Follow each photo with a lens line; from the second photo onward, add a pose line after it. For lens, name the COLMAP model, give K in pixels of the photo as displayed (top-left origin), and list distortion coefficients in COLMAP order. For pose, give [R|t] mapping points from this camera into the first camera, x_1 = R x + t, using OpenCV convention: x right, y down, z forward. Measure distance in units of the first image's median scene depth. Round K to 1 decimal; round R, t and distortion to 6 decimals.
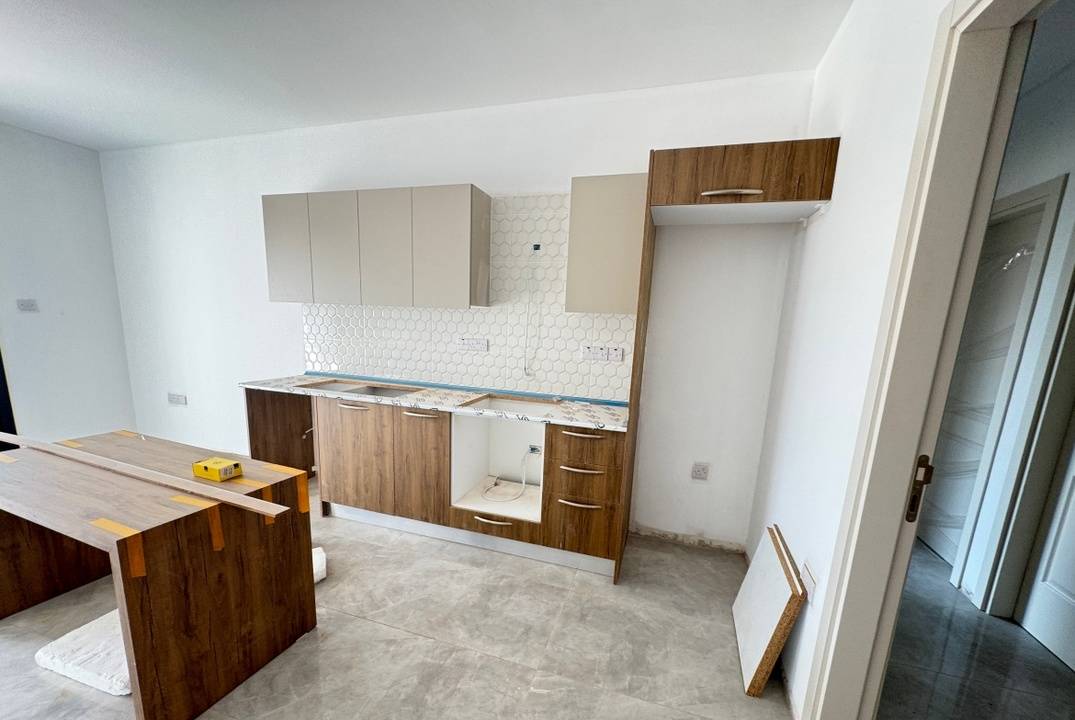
lens RADIAL K [[434.0, 0, 537.5], [0, 434.0, 360.0], [0, 0, 1]] dist [0.017274, 0.000009]
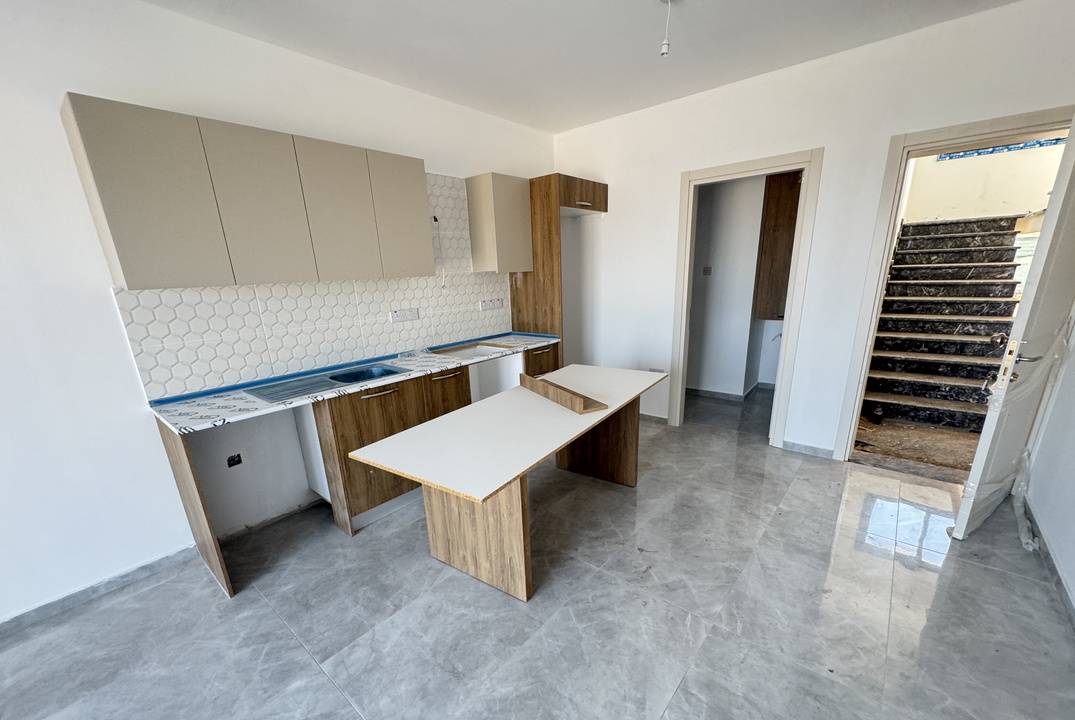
lens RADIAL K [[441.9, 0, 537.5], [0, 441.9, 360.0], [0, 0, 1]] dist [-0.021086, -0.000009]
pose [[0.372703, -0.228662, 0.899337, -1.020024], [0.151334, 0.971167, 0.184210, -0.068437], [-0.915527, 0.067445, 0.396561, 0.304882]]
